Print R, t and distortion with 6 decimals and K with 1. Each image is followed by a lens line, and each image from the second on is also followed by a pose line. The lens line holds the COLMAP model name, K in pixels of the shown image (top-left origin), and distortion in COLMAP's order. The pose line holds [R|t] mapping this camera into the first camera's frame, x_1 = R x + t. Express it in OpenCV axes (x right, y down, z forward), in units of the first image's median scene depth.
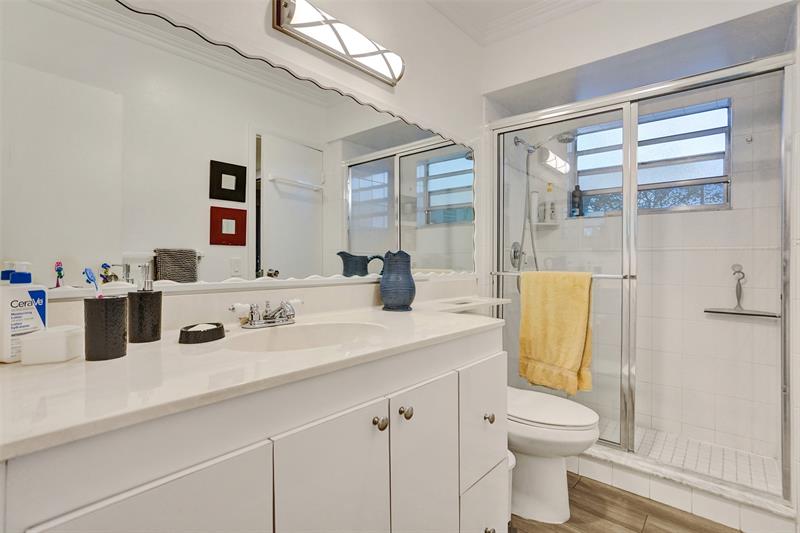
lens RADIAL K [[404.5, 0, 381.8], [0, 404.5, 259.2], [0, 0, 1]] dist [-0.016096, 0.000502]
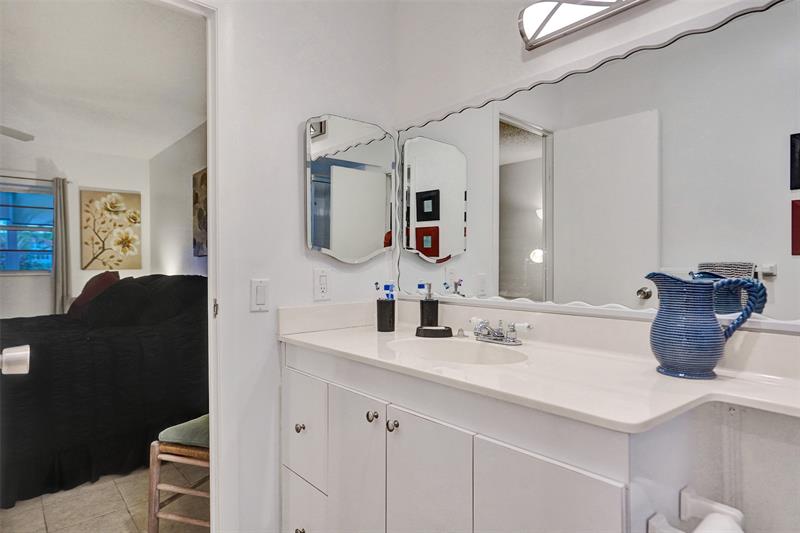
lens RADIAL K [[455.4, 0, 400.0], [0, 455.4, 266.5], [0, 0, 1]] dist [0.003130, 0.001043]
pose [[-0.123839, -0.003295, -0.992297, 1.058575], [0.007198, 0.999965, -0.004219, -0.040215], [0.992276, -0.007665, -0.123811, 0.964980]]
